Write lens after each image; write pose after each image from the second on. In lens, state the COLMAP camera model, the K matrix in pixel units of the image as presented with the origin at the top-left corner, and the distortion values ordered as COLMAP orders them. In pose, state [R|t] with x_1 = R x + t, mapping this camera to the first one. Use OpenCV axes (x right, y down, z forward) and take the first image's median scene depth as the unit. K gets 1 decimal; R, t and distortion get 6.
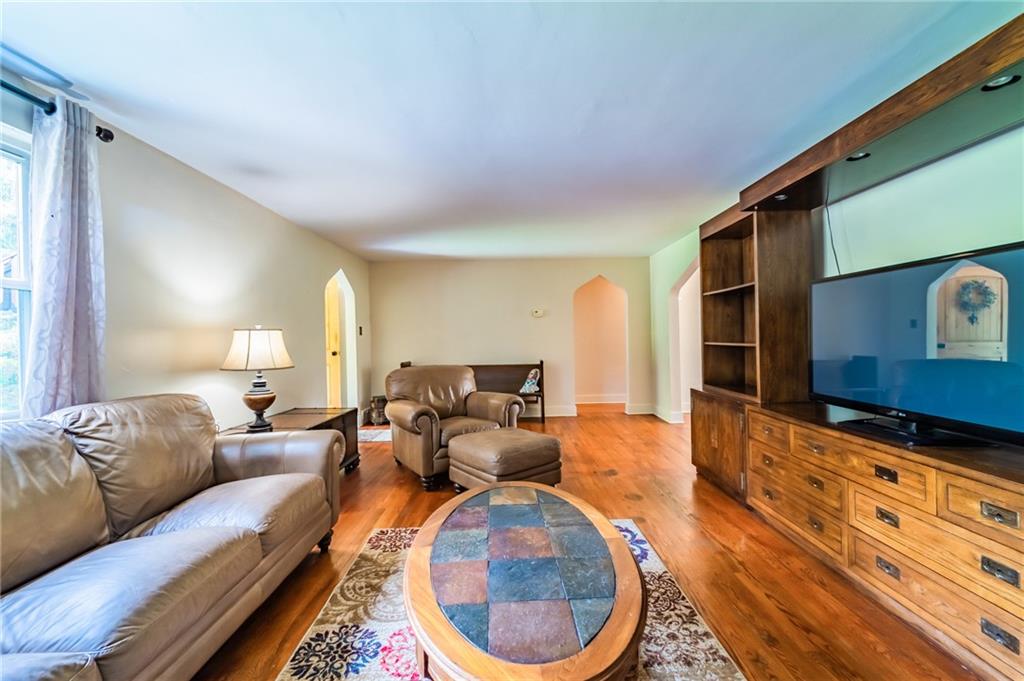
lens RADIAL K [[429.0, 0, 511.4], [0, 429.0, 337.0], [0, 0, 1]] dist [0.007482, -0.000538]
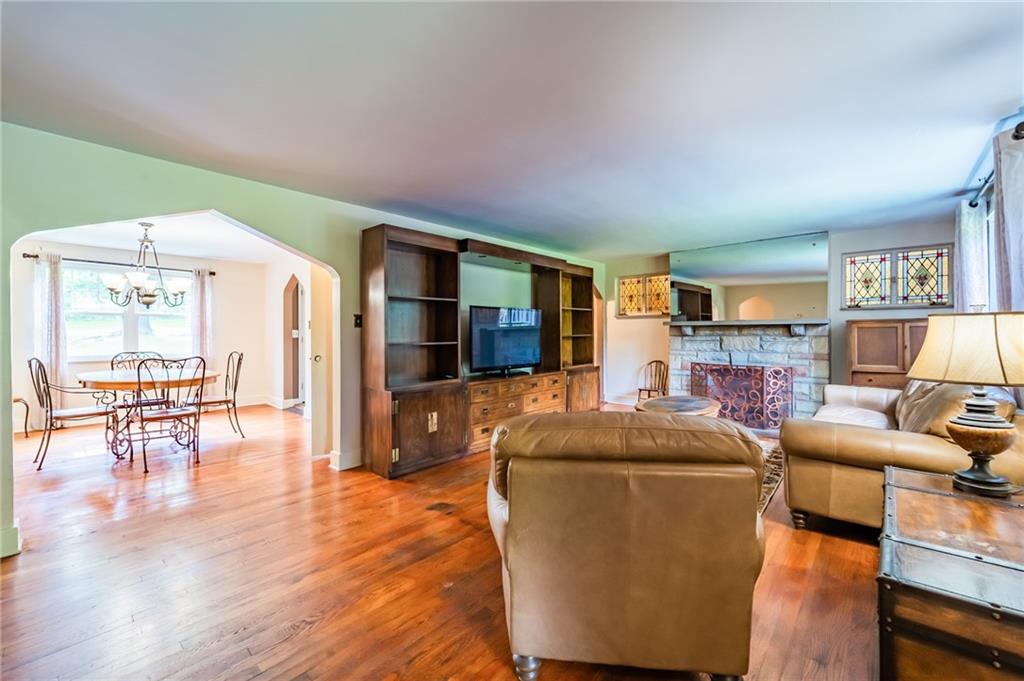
lens RADIAL K [[429.0, 0, 509.8], [0, 429.0, 333.2], [0, 0, 1]] dist [0.007482, -0.000538]
pose [[-0.745950, 0.020277, 0.665693, -0.595105], [0.022909, 0.999726, -0.004781, -0.003751], [-0.665607, 0.011684, -0.746211, 2.191206]]
